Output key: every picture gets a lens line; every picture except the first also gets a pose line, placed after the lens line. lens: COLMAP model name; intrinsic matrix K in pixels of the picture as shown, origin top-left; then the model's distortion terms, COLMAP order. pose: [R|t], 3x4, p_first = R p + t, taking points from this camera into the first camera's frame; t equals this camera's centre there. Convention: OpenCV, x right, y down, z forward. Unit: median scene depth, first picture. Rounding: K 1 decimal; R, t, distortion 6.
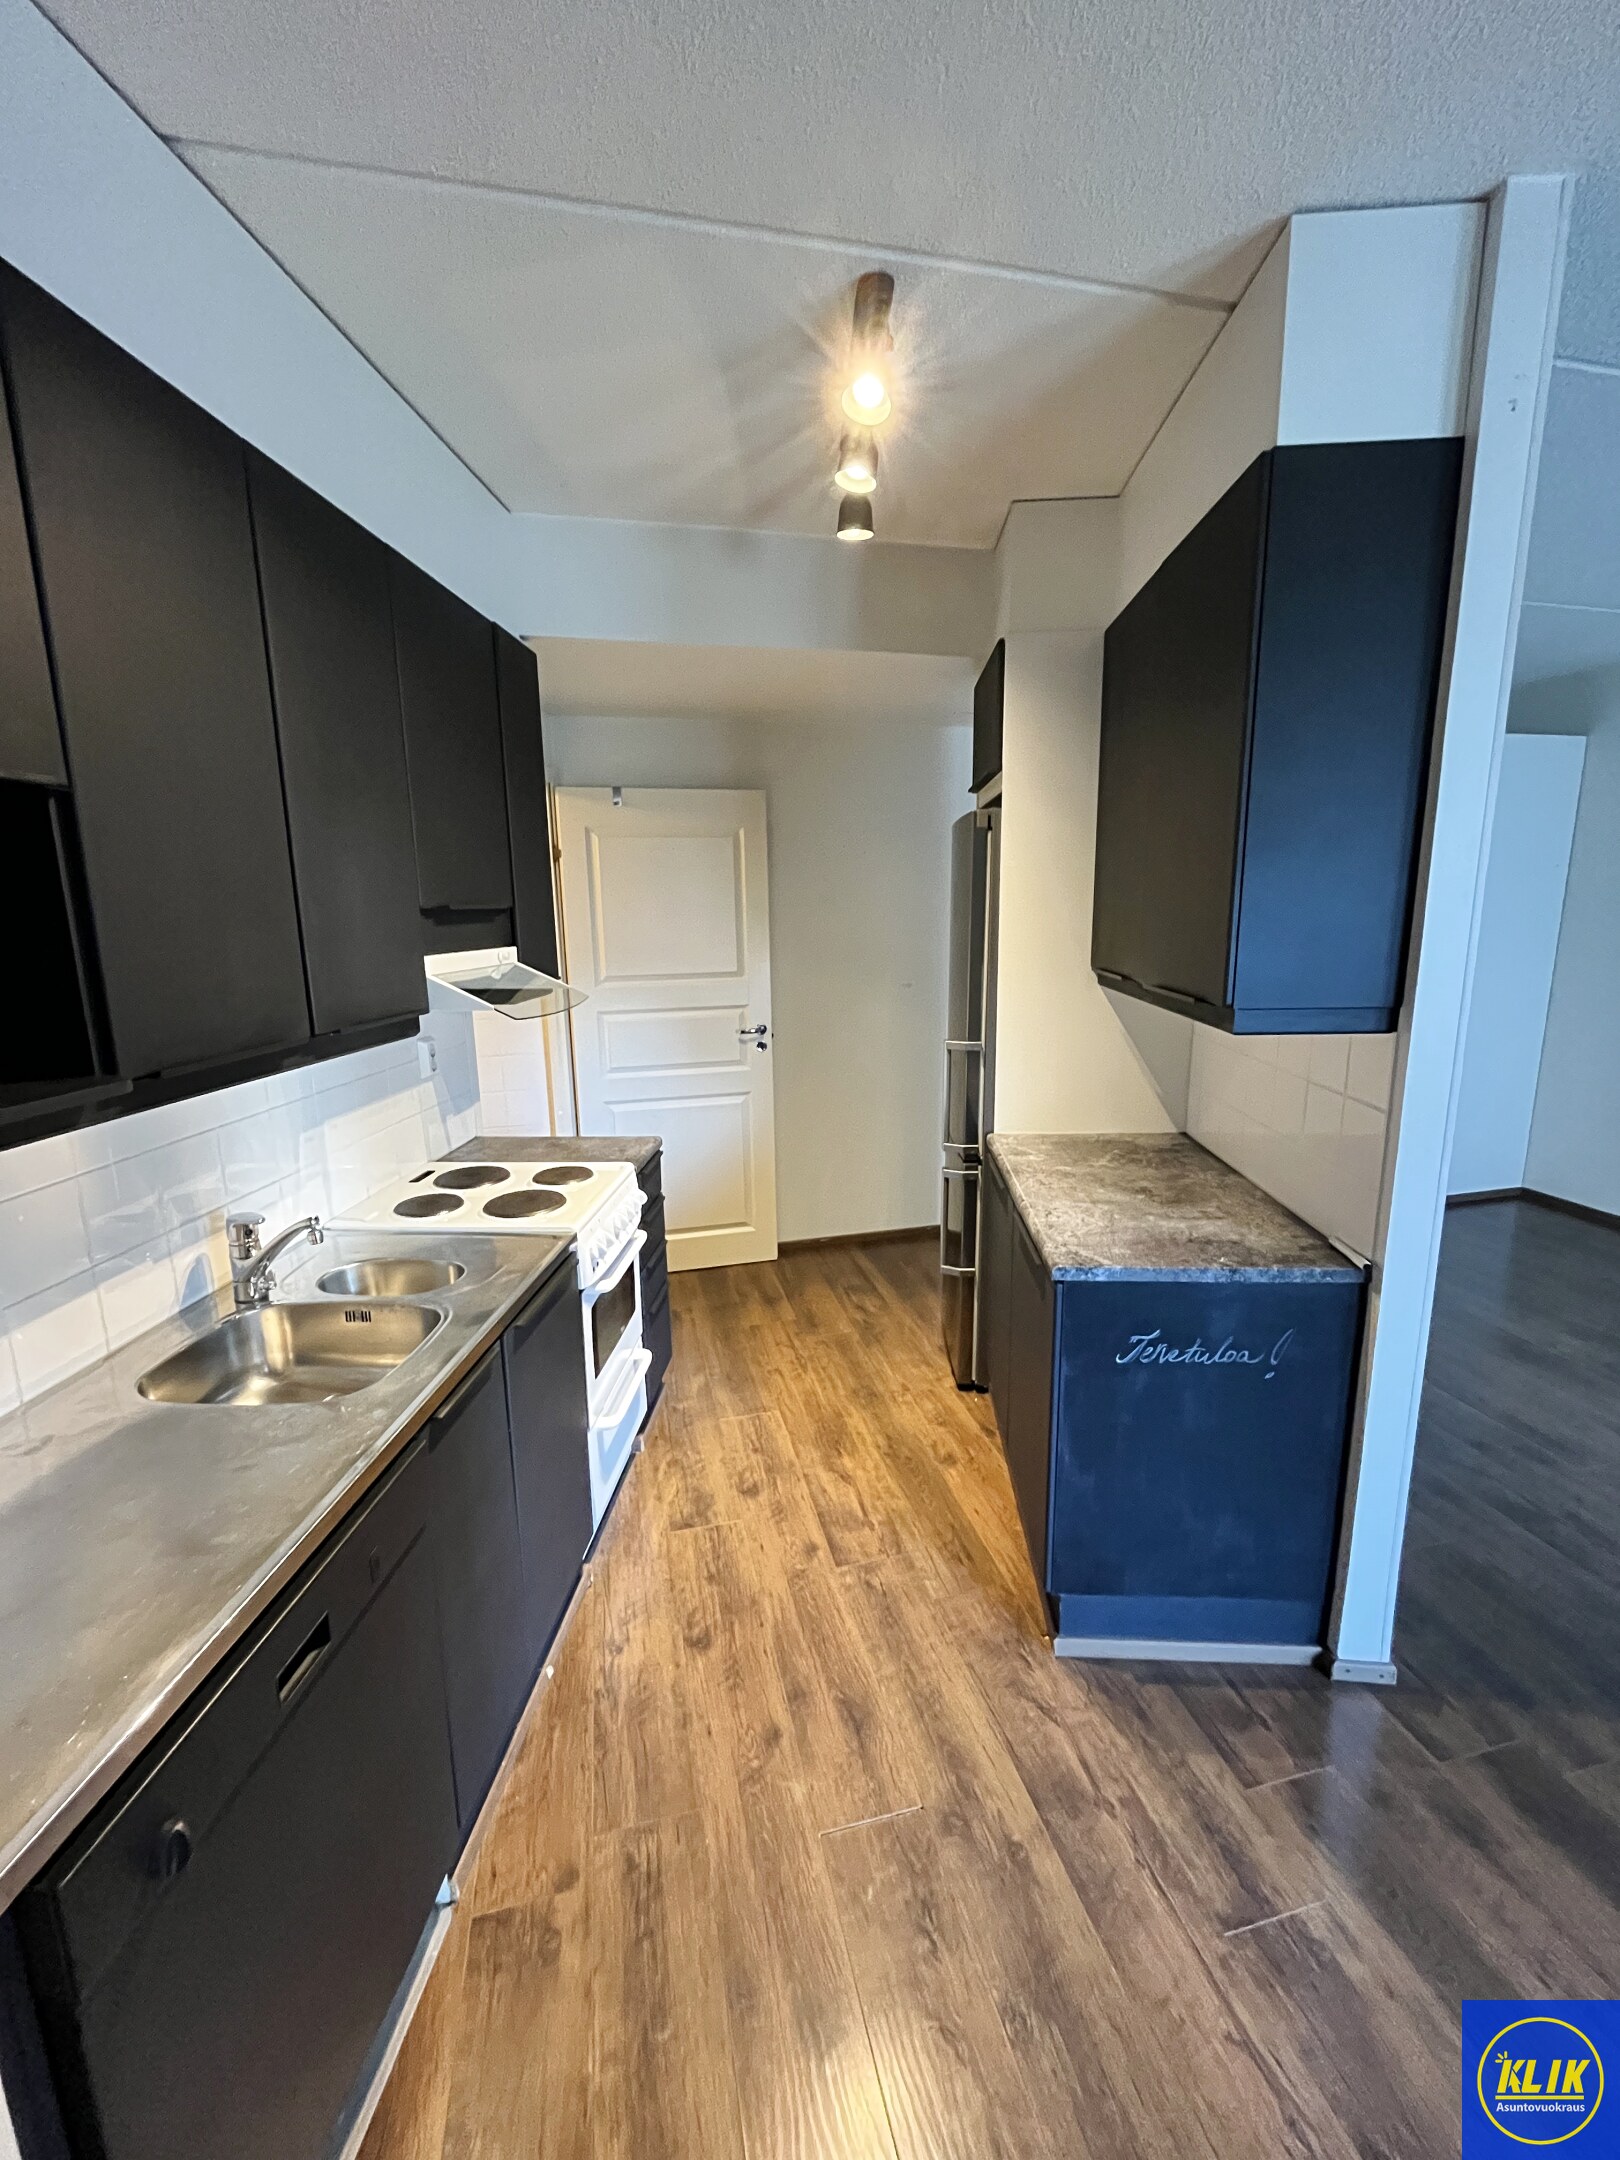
lens RADIAL K [[881.0, 0, 801.7], [0, 881.0, 1076.0], [0, 0, 1]] dist [-0.003408, -0.000307]
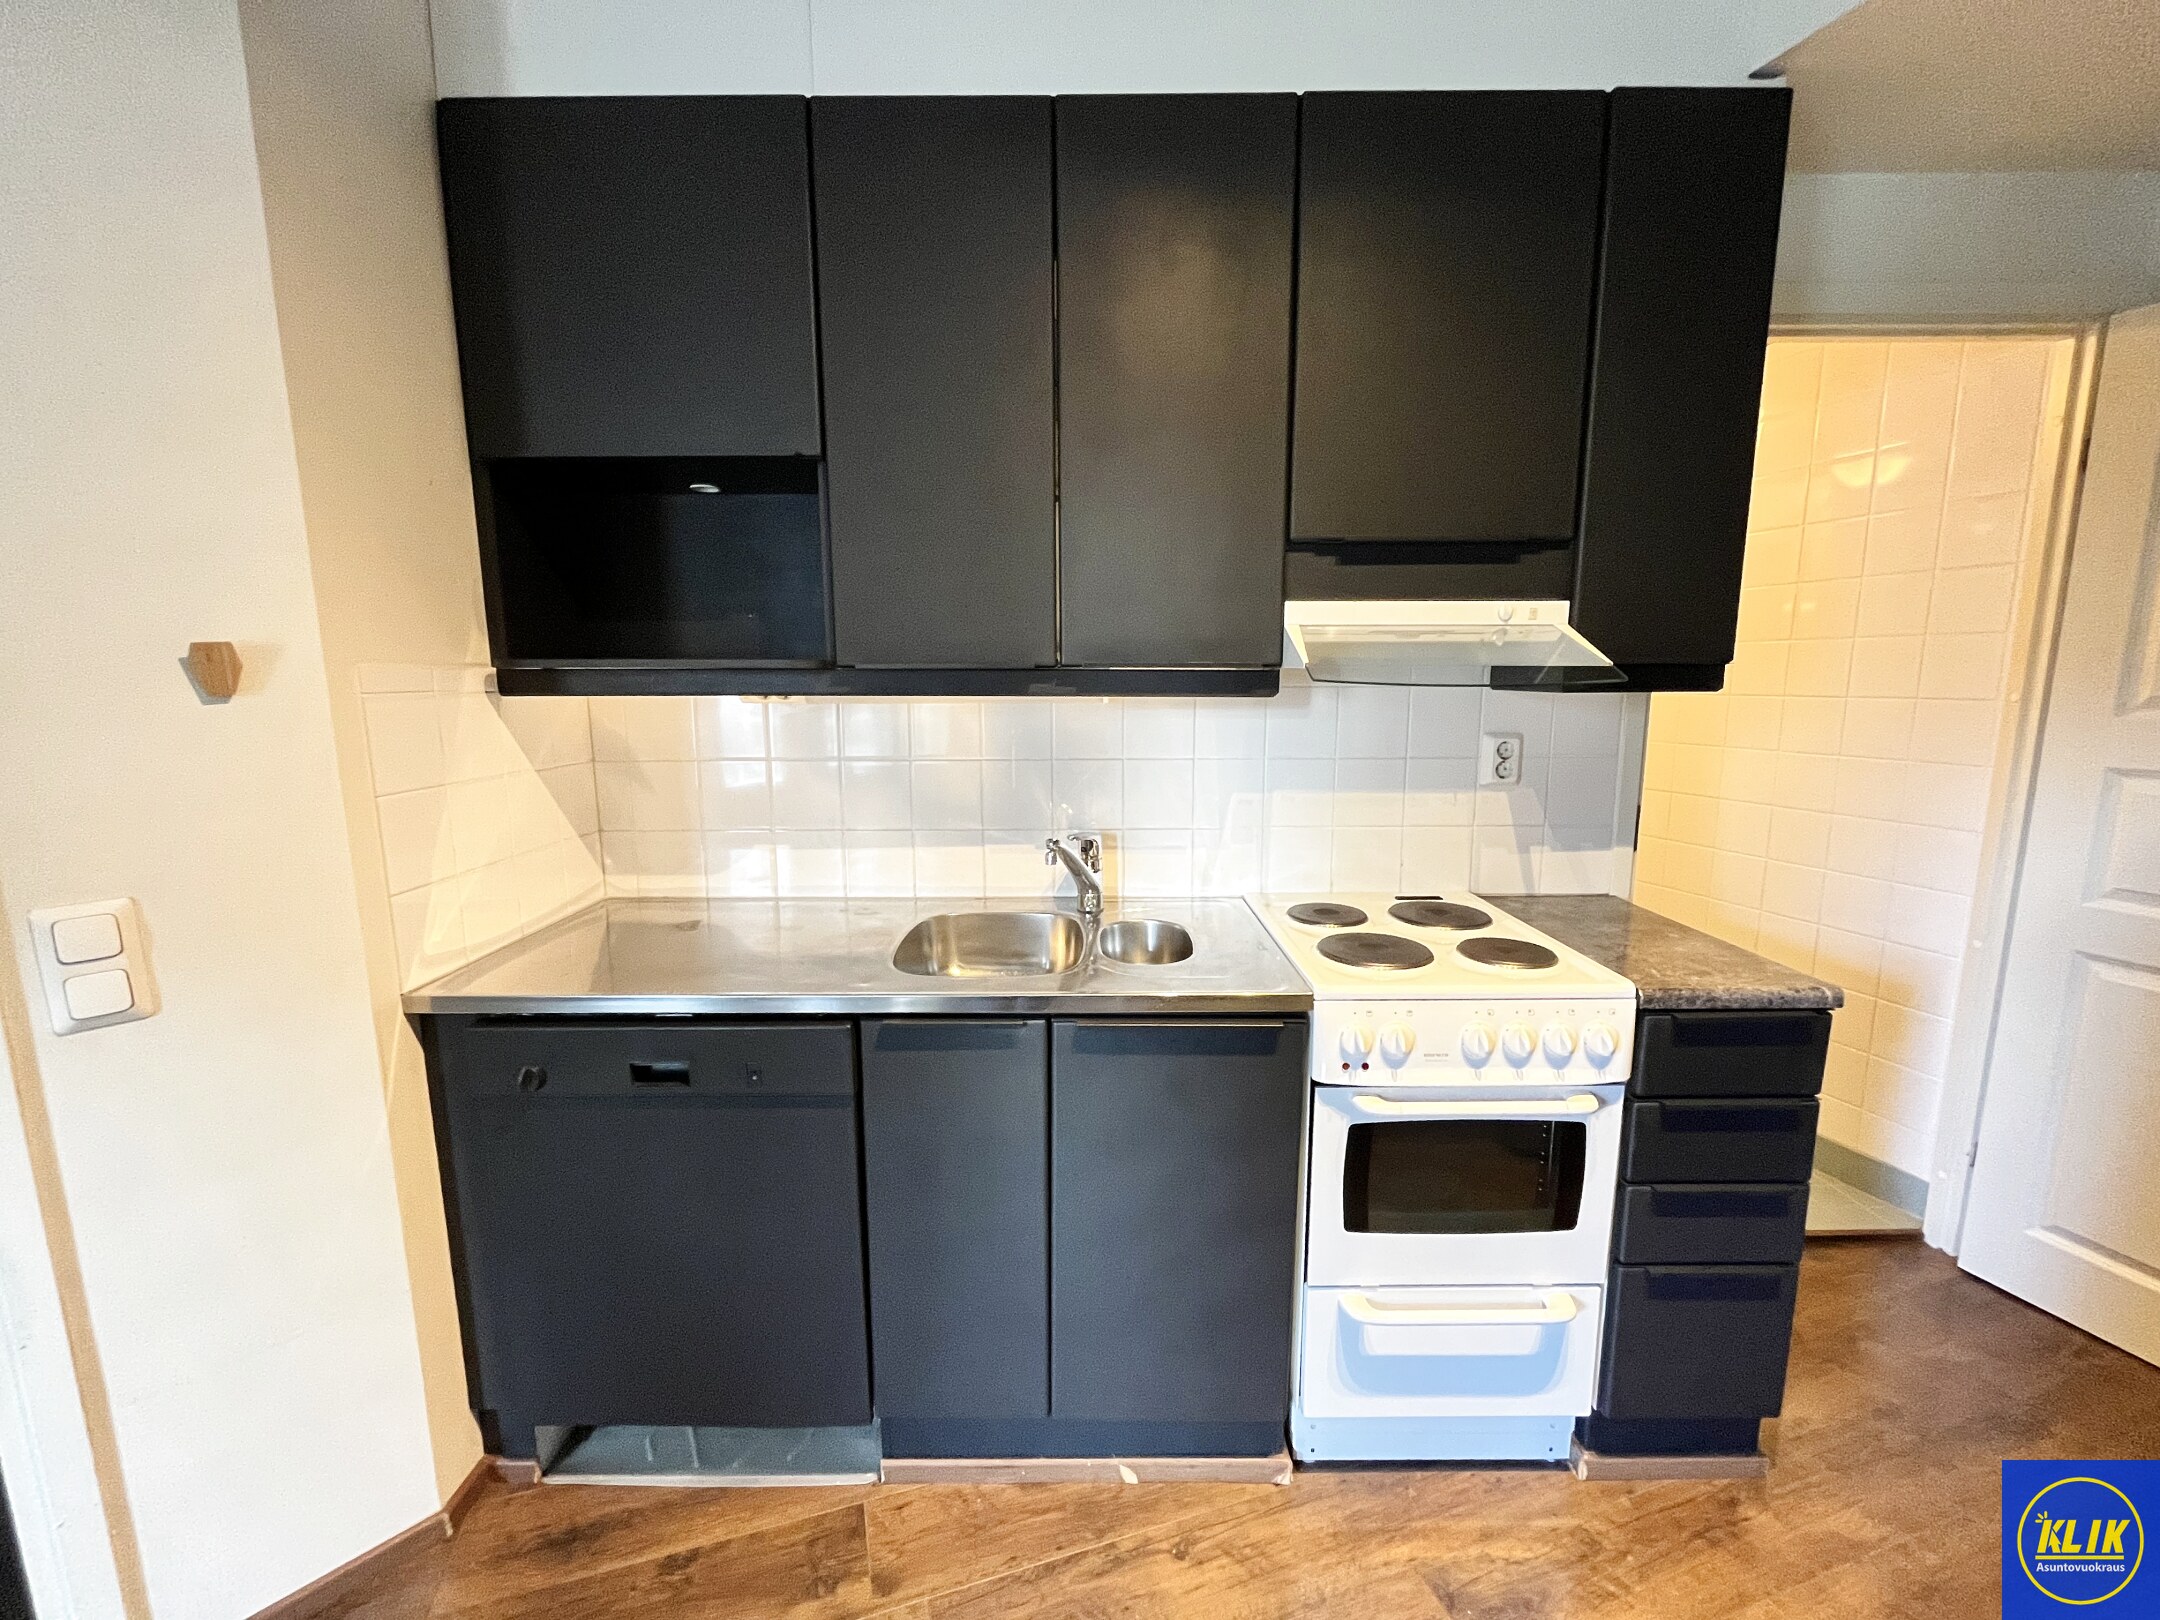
lens RADIAL K [[875.9, 0, 1080.0], [0, 875.9, 810.0], [0, 0, 1]] dist [-0.003704, -0.000099]
pose [[0.070145, 0.168241, -0.983247, 0.354954], [-0.186485, 0.970509, 0.152758, -0.031045], [0.979951, 0.172645, 0.099451, 0.680419]]
